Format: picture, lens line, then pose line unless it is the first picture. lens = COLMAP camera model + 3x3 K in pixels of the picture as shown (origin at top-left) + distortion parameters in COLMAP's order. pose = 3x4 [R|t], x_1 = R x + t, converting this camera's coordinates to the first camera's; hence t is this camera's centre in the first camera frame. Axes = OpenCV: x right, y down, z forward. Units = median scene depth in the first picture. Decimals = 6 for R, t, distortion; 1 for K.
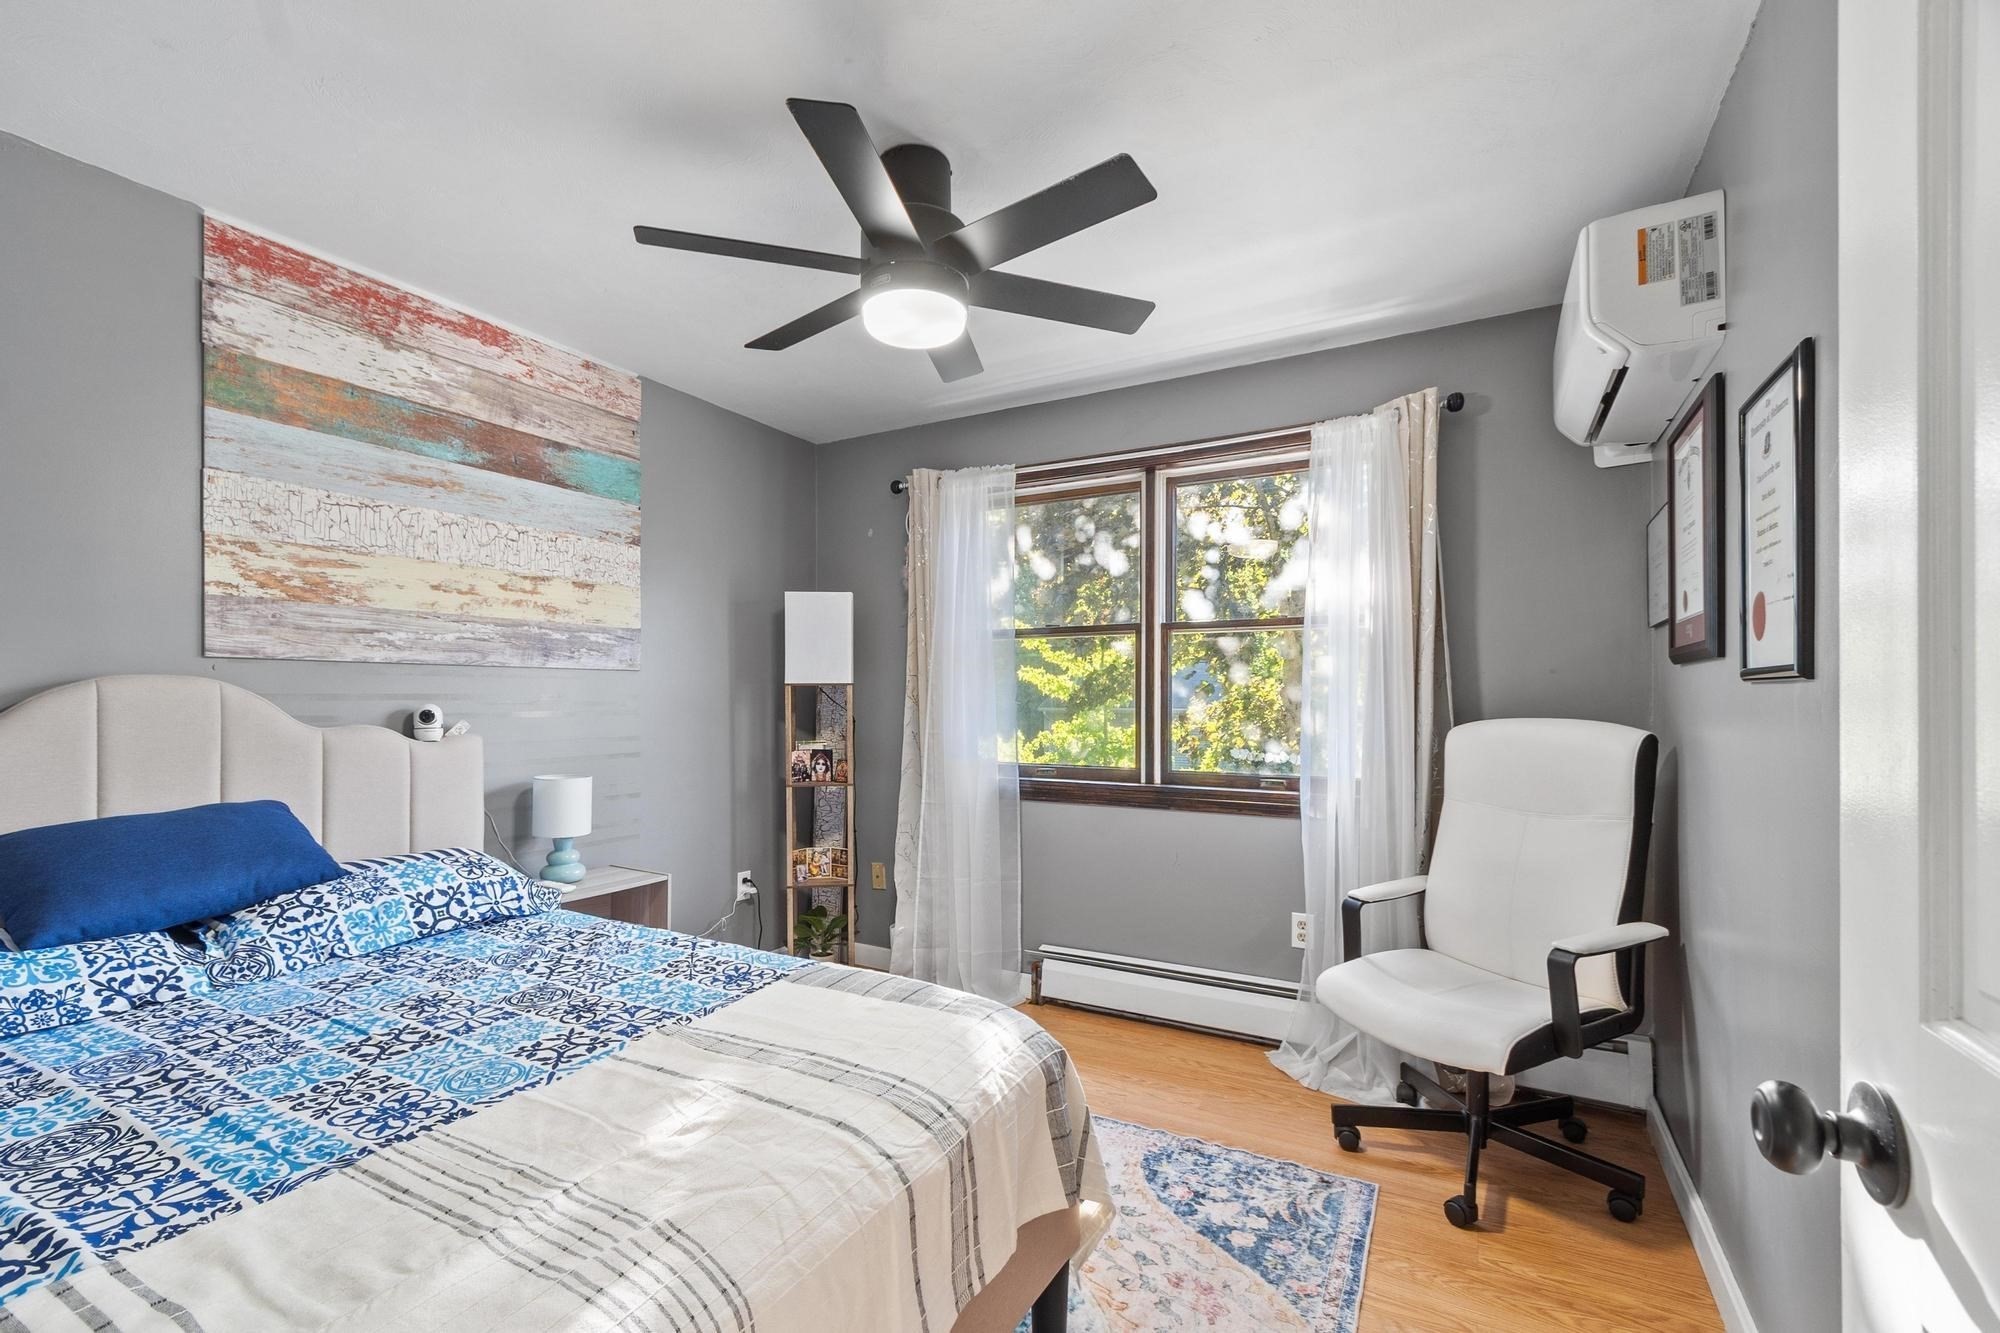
lens RADIAL K [[886.2, 0, 1002.9], [0, 886.2, 693.0], [0, 0, 1]] dist [0.000652, 0.000013]
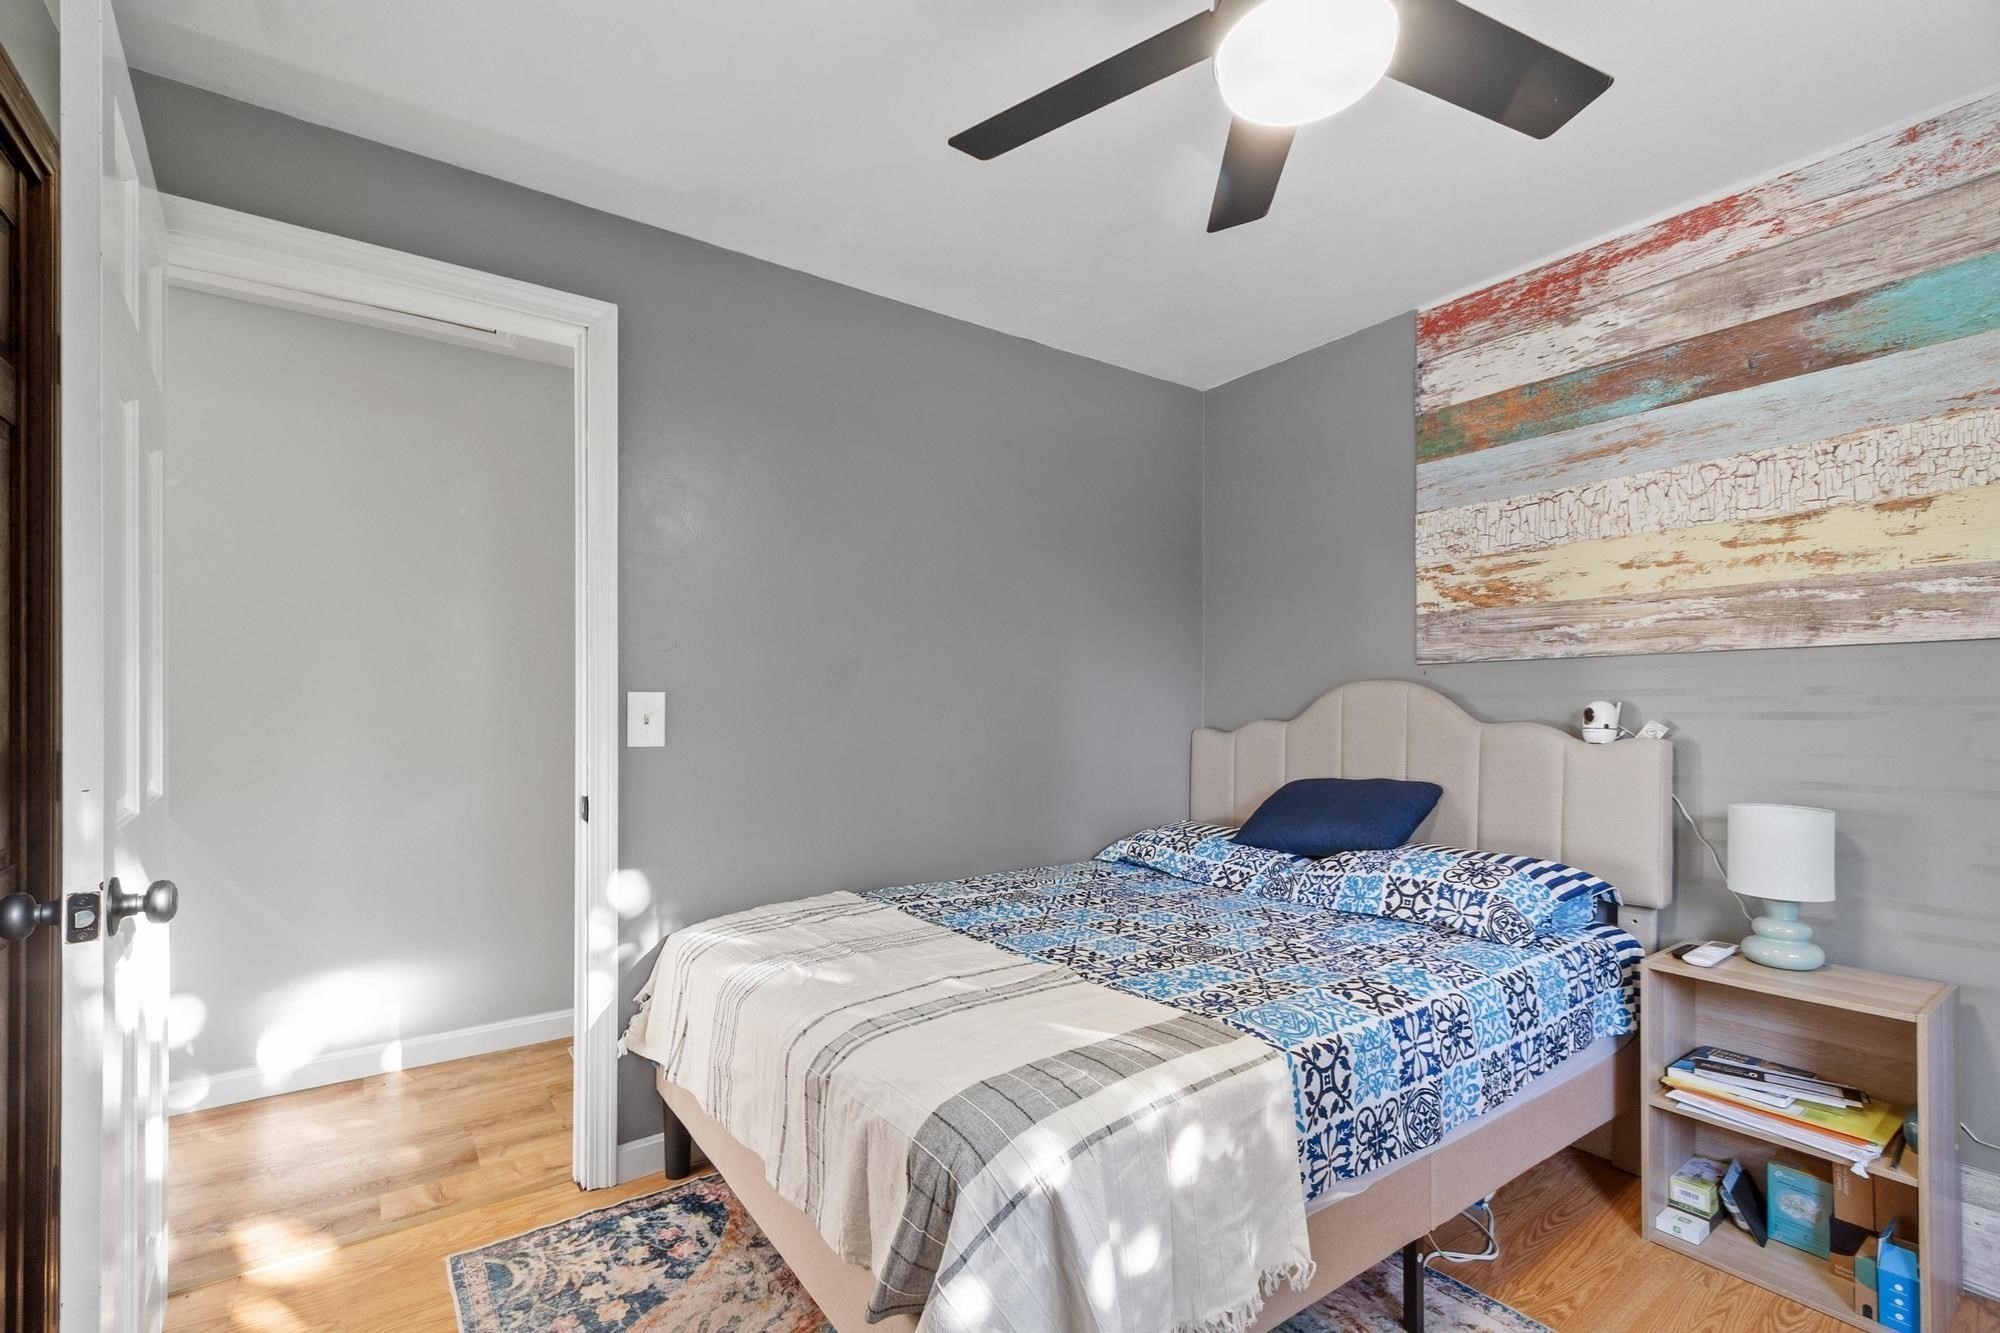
lens RADIAL K [[880.7, 0, 956.6], [0, 880.7, 707.6], [0, 0, 1]] dist [-0.000245, 0.000119]
pose [[-0.470903, -0.006512, -0.882161, 0.440601], [0.002050, 0.999962, -0.008476, 0.025693], [0.882183, -0.005799, -0.470872, 0.872703]]
